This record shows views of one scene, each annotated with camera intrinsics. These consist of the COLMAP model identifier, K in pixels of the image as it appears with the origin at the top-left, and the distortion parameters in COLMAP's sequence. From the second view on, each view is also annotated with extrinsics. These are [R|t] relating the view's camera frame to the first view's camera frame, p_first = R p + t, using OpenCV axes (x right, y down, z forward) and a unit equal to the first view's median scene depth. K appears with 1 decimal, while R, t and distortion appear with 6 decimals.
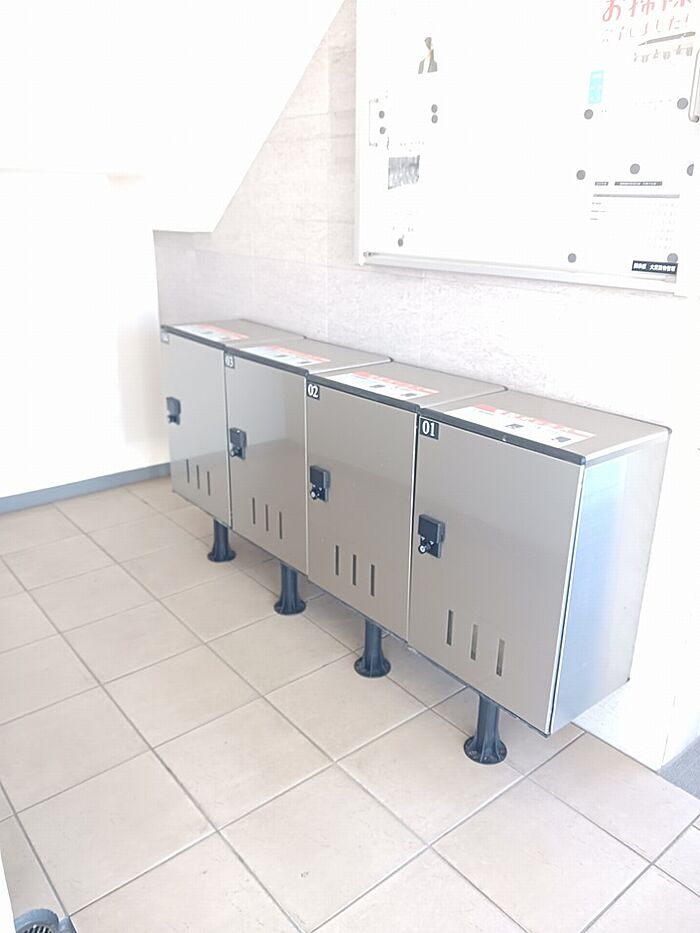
lens RADIAL K [[731.1, 0, 348.3], [0, 731.1, 472.4], [0, 0, 1]] dist [0.130332, -0.245563]
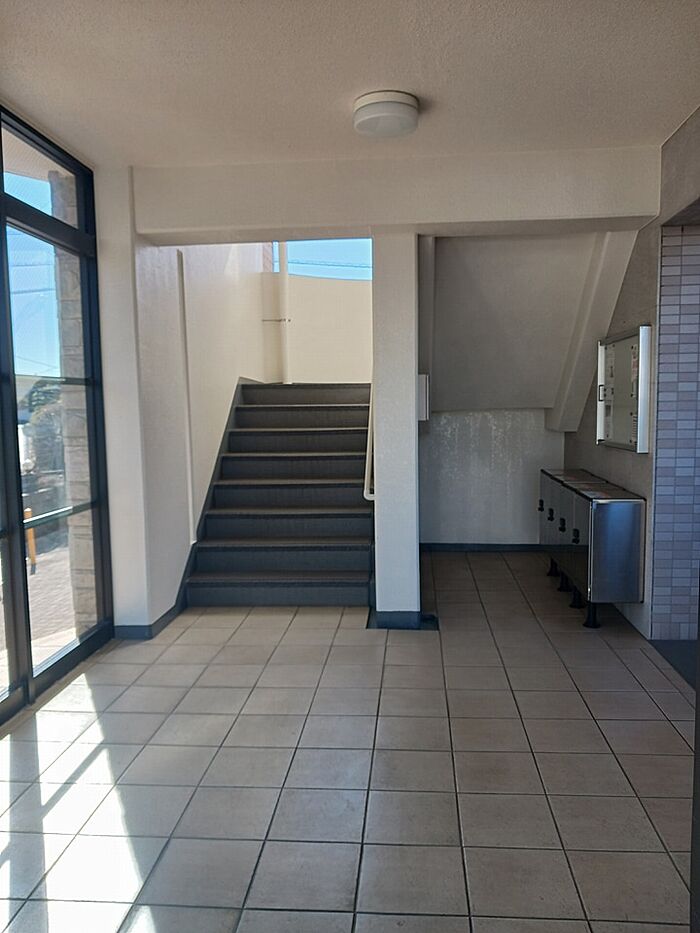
lens RADIAL K [[731.1, 0, 348.3], [0, 731.1, 472.4], [0, 0, 1]] dist [0.130332, -0.245563]
pose [[0.724920, 0.047958, -0.687161, 0.886600], [-0.221335, 0.960890, -0.166436, 0.324456], [0.652304, 0.272746, 0.707184, -1.014491]]
